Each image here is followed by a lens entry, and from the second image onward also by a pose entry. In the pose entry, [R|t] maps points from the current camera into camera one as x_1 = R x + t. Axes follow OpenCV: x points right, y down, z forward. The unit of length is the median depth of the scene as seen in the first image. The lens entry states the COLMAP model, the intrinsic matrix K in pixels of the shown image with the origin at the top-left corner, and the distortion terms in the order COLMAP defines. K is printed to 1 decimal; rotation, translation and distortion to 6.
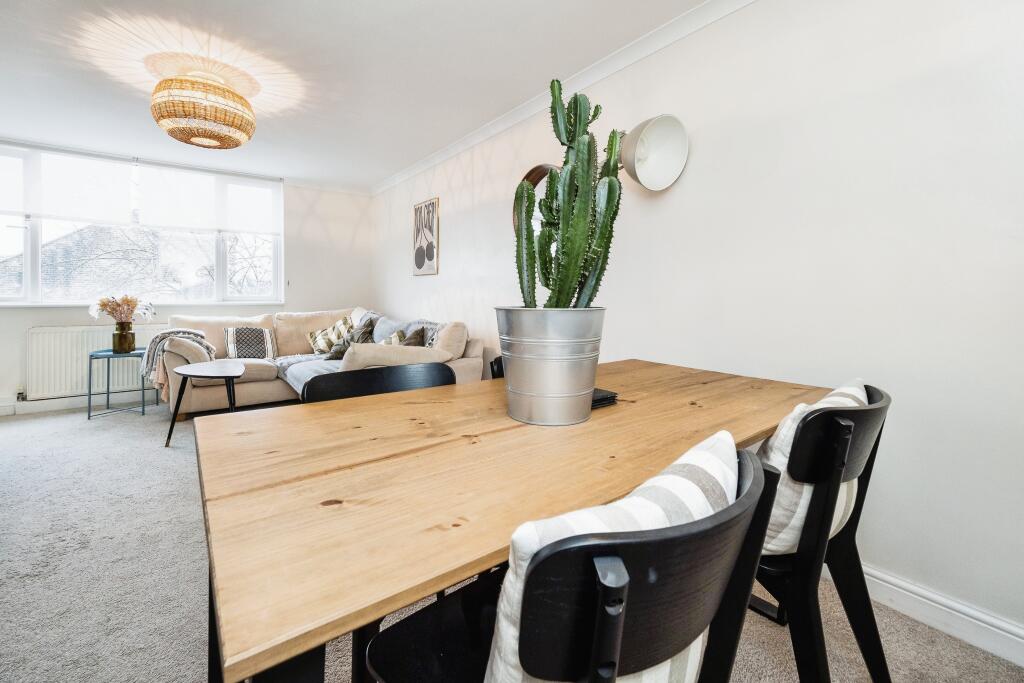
lens RADIAL K [[437.9, 0, 515.0], [0, 437.9, 300.3], [0, 0, 1]] dist [-0.014662, -0.000048]
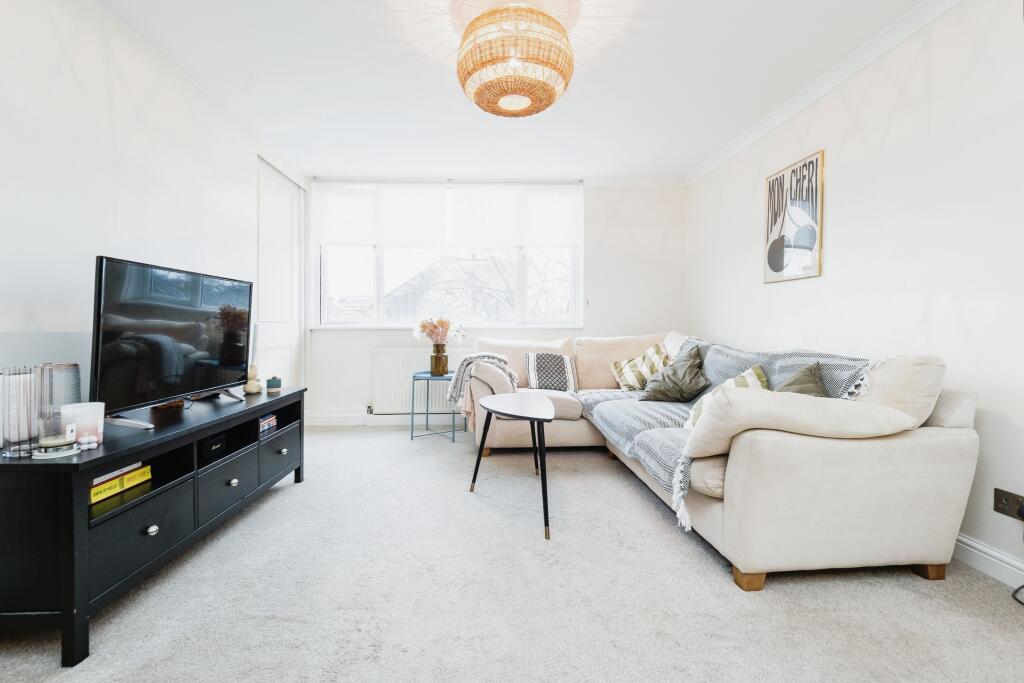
lens RADIAL K [[446.2, 0, 513.1], [0, 446.2, 323.8], [0, 0, 1]] dist [-0.017058, -0.000213]
pose [[0.829471, -0.004436, -0.558532, -0.193994], [-0.003263, 0.999913, -0.012787, 0.016032], [0.558540, 0.012429, 0.829384, 0.247692]]
